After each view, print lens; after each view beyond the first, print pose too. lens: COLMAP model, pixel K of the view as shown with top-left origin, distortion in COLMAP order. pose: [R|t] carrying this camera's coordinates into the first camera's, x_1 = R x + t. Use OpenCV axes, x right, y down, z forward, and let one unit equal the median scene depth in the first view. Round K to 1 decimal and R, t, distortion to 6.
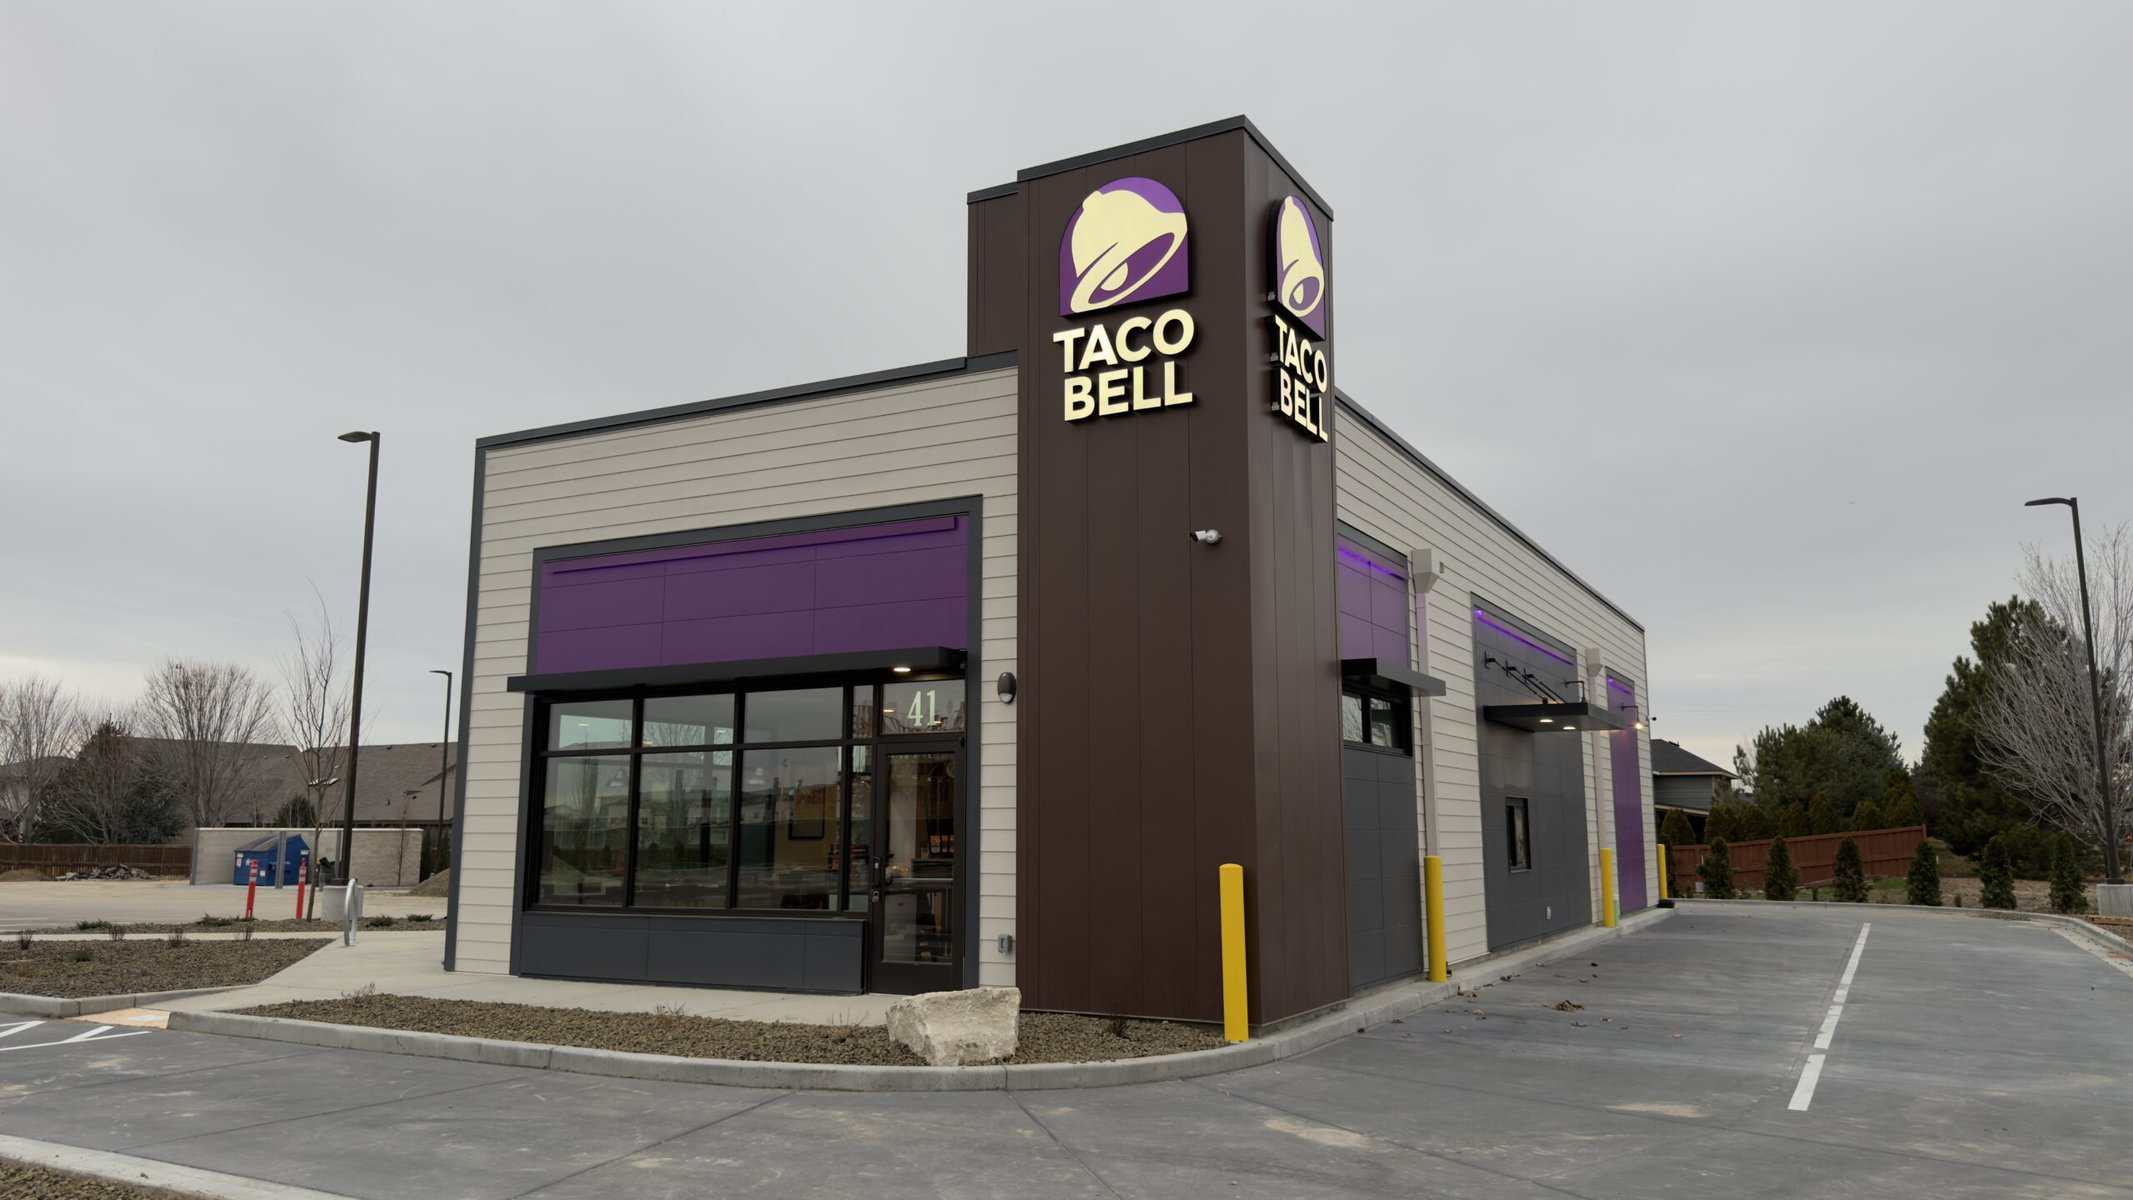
lens RADIAL K [[1490.5, 0, 1076.6], [0, 1490.5, 594.2], [0, 0, 1]] dist [0.075648, -0.104442]
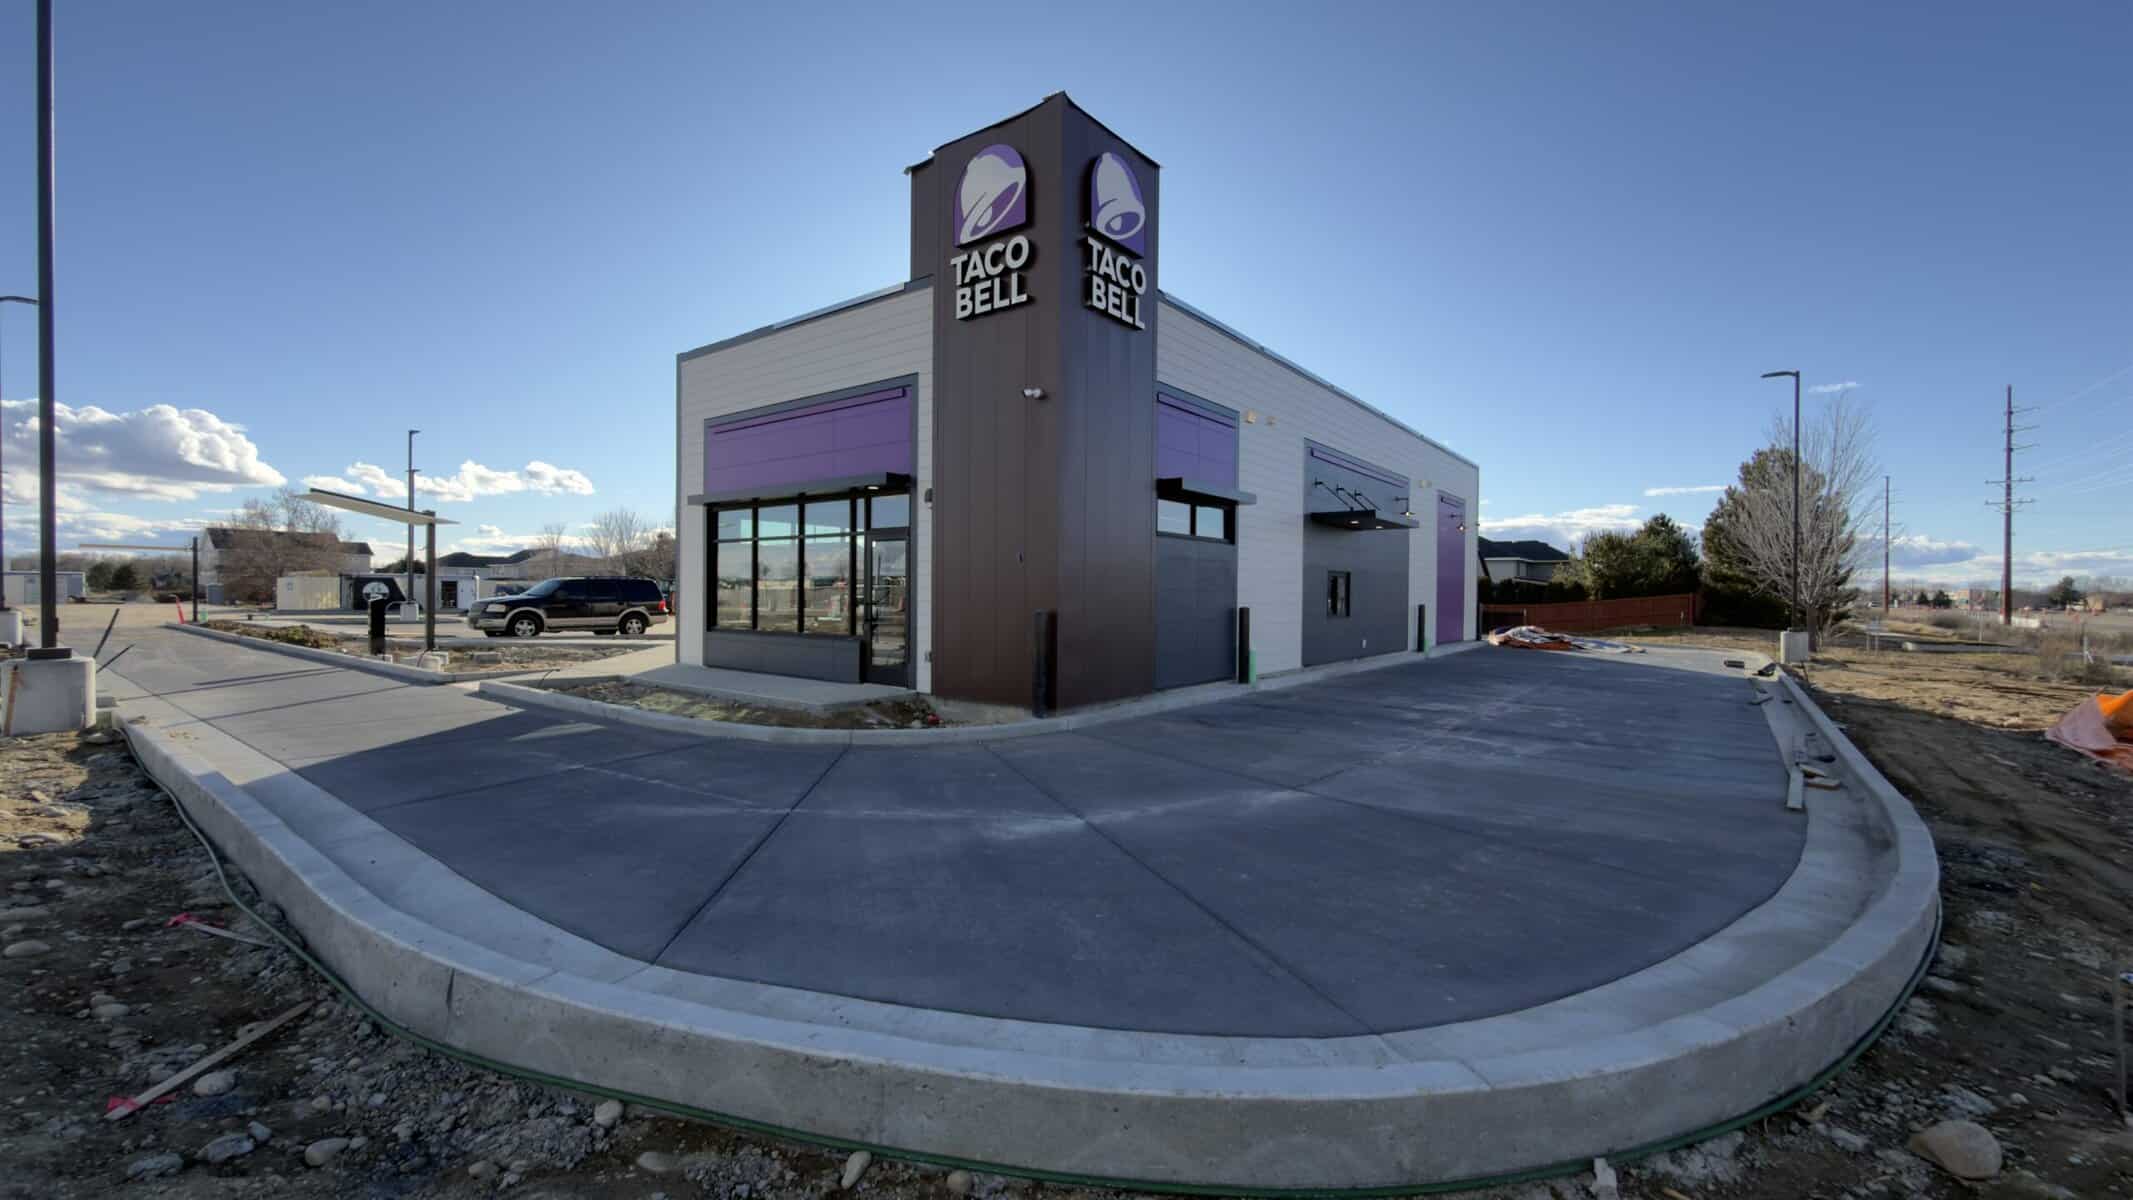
lens RADIAL K [[850.7, 0, 1063.7], [0, 850.7, 598.4], [0, 0, 1]] dist [-0.001198, 0.000243]
pose [[0.987035, 0.010919, -0.160135, 0.239233], [0.015012, 0.987030, 0.159832, 0.026619], [0.159803, -0.160163, 0.974069, 0.134307]]
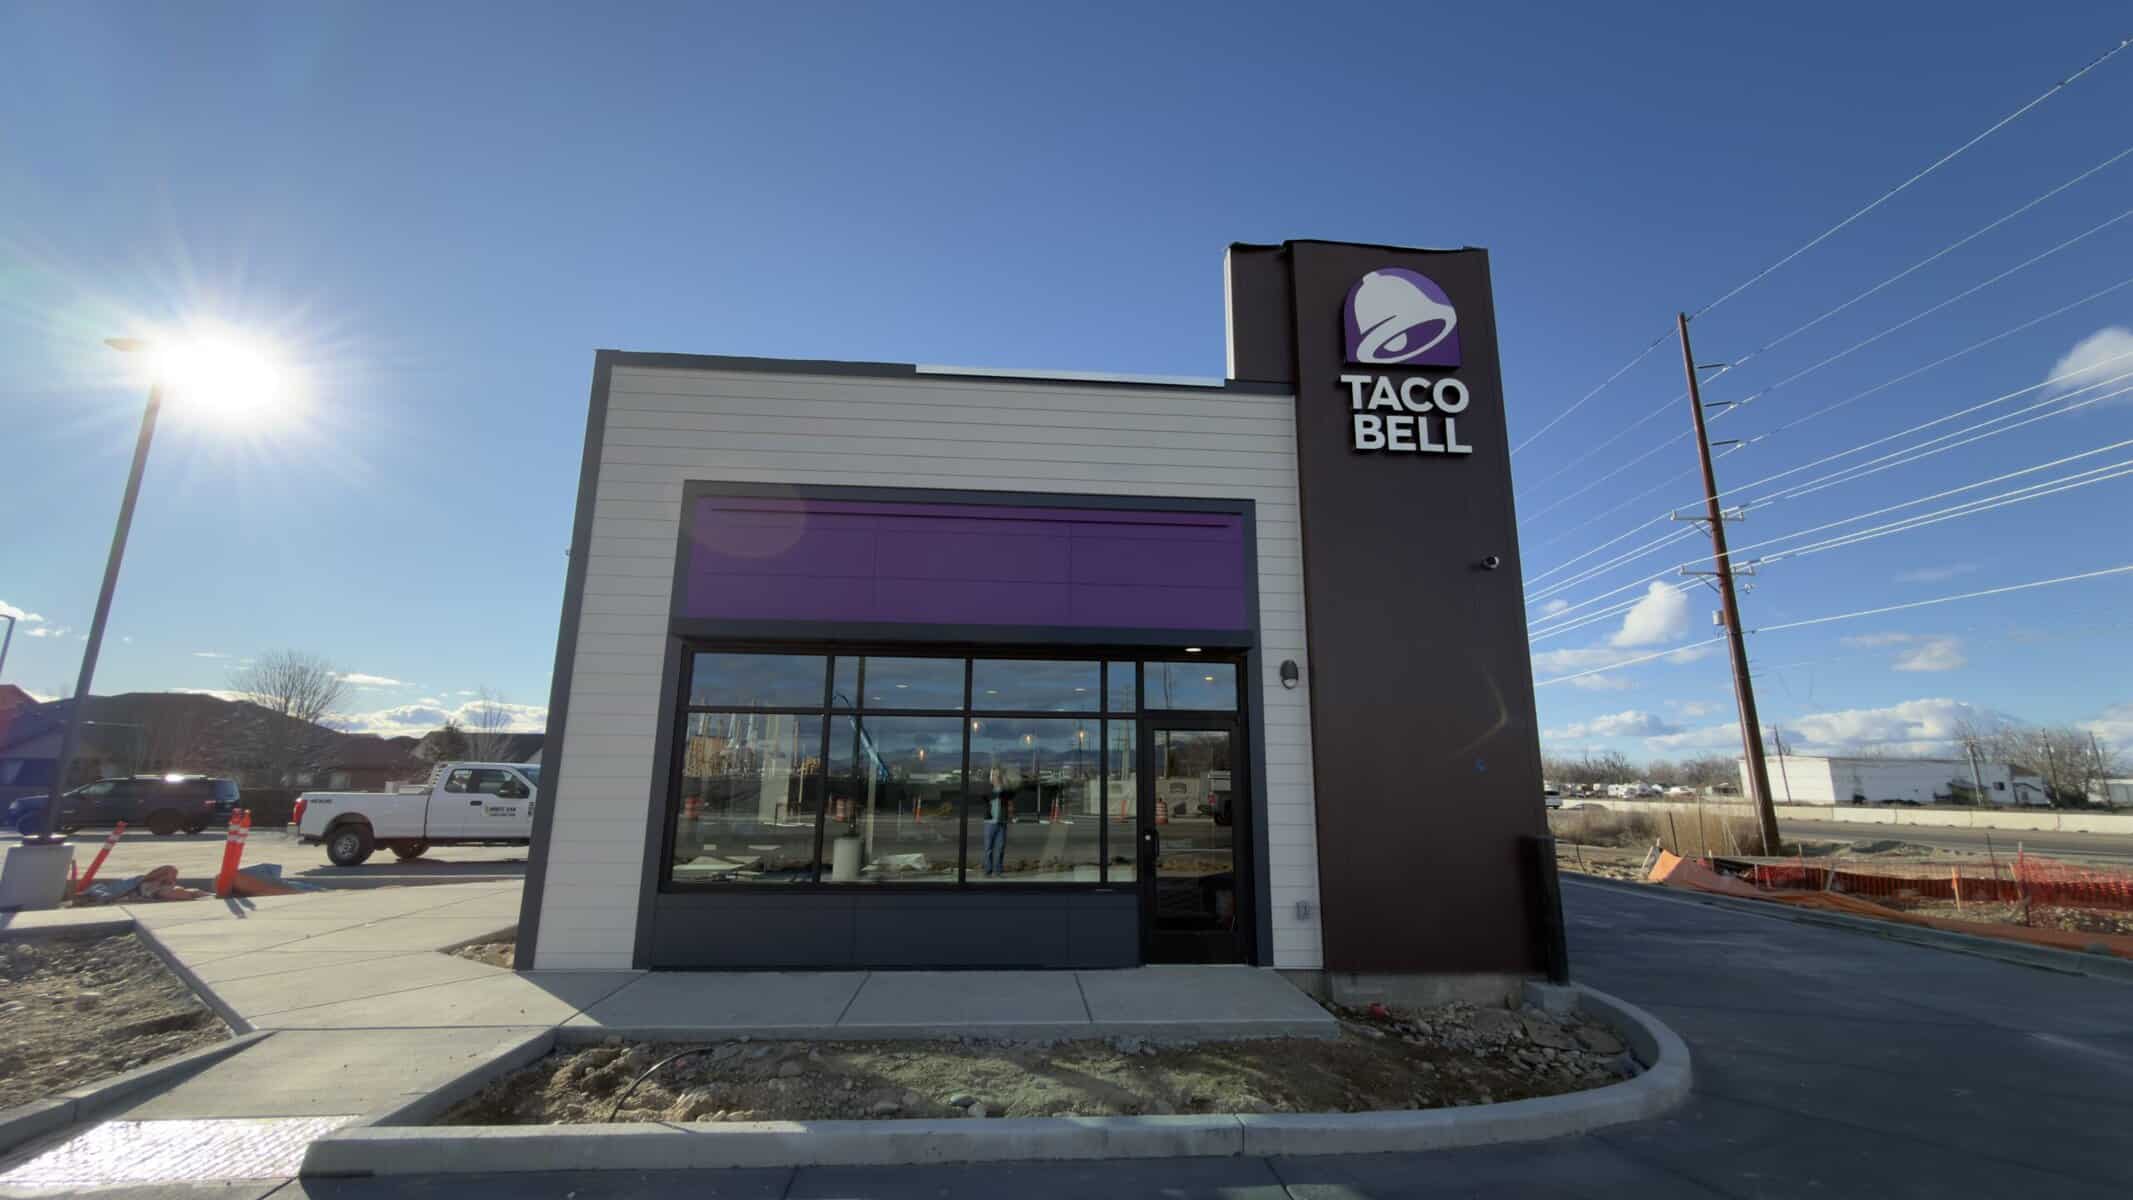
lens RADIAL K [[850.7, 0, 1063.7], [0, 850.7, 596.2], [0, 0, 1]] dist [-0.001198, 0.000243]
pose [[0.843673, 0.122547, 0.522684, -0.534041], [-0.095003, 0.992313, -0.079309, 0.072788], [-0.528385, 0.017255, 0.848829, 0.556281]]
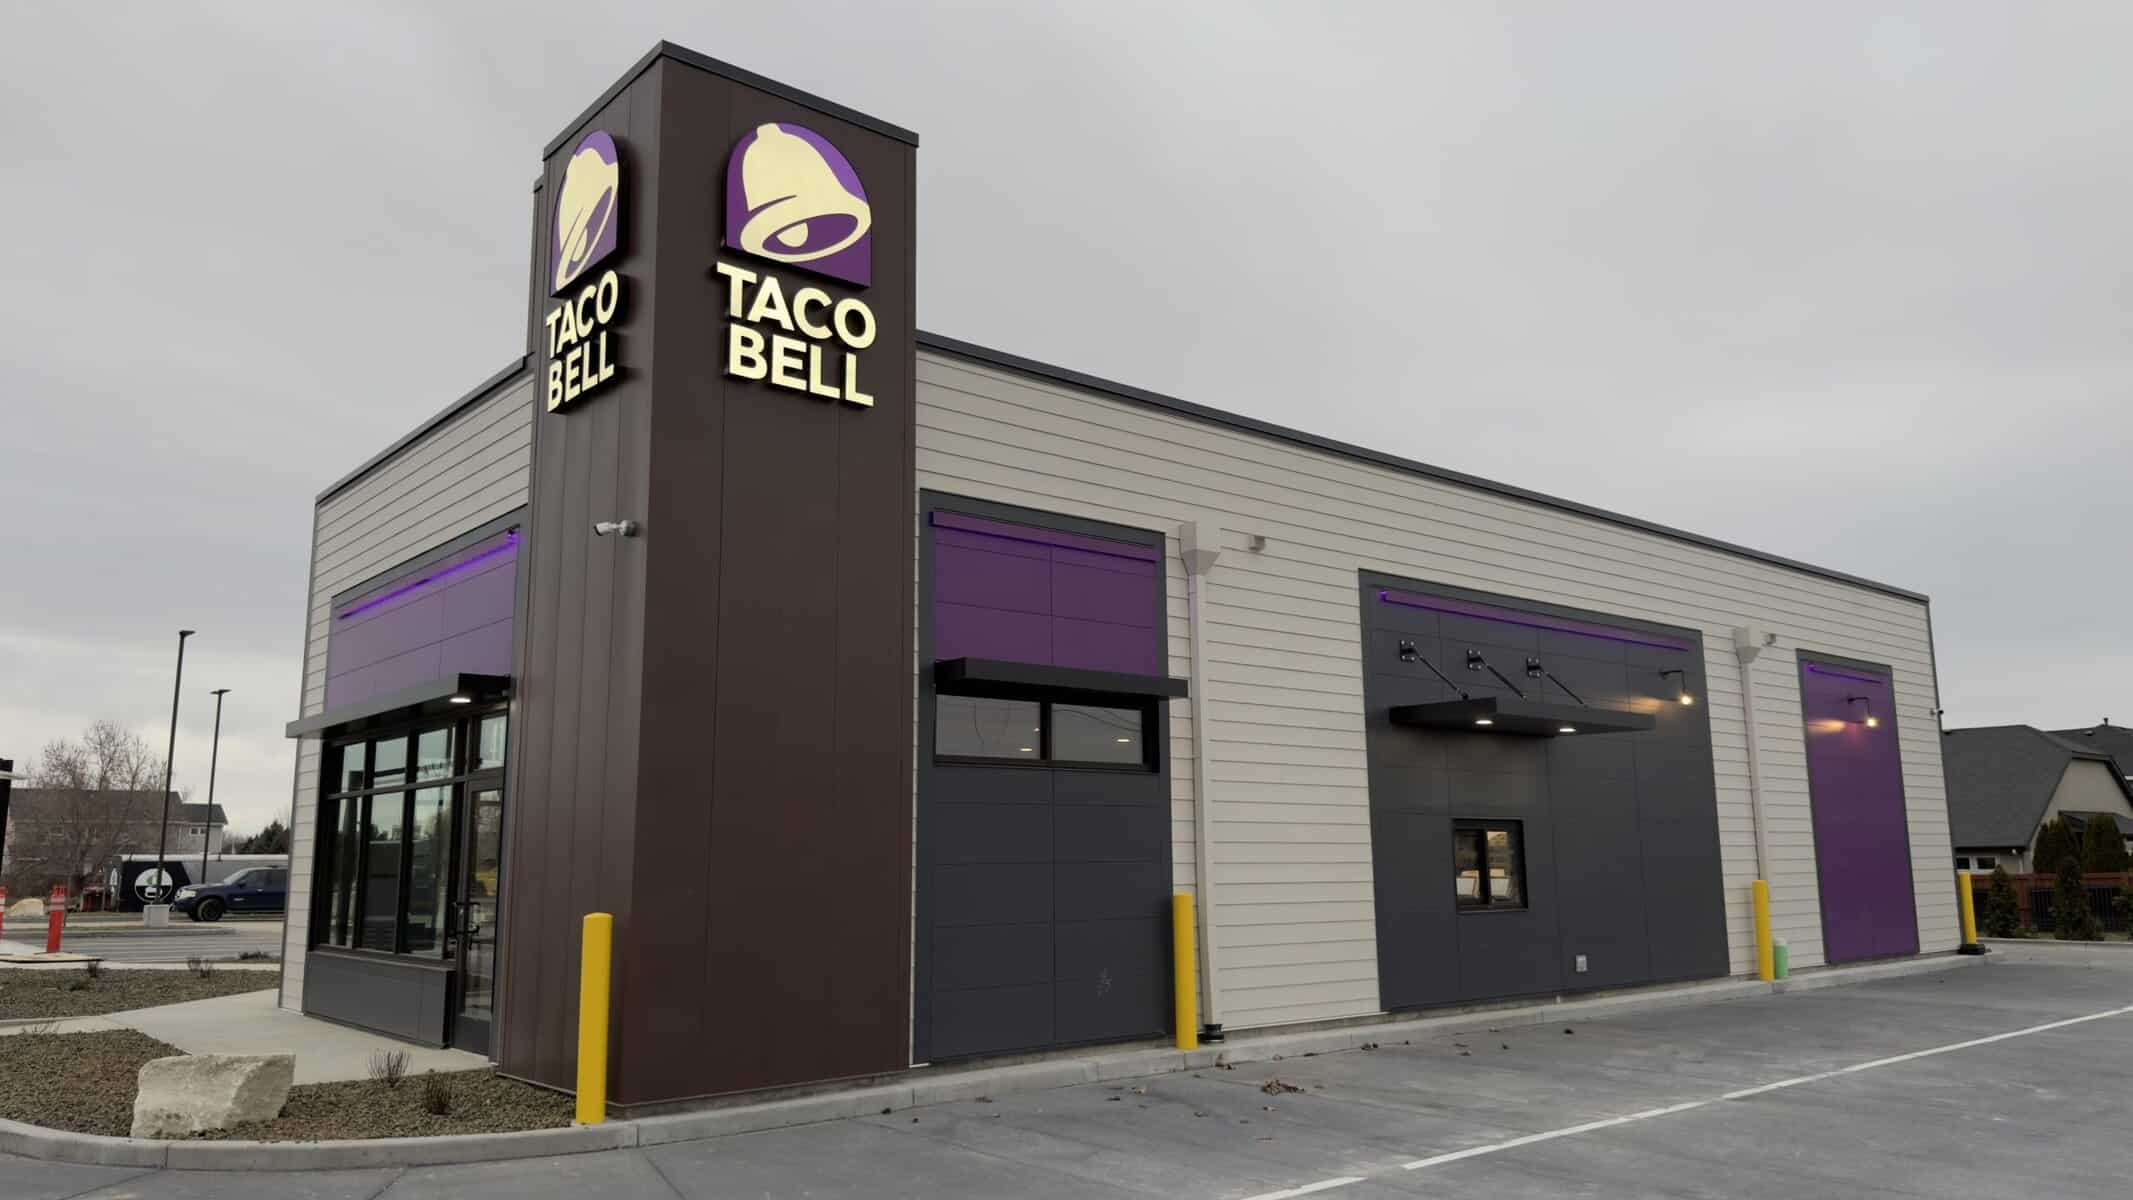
lens RADIAL K [[1490.5, 0, 1085.3], [0, 1490.5, 605.8], [0, 0, 1]] dist [0.075648, -0.104442]
pose [[0.936608, -0.067699, -0.343776, 0.594332], [0.063955, 0.997705, -0.022233, 0.039716], [0.344492, -0.001162, 0.938788, 0.263841]]
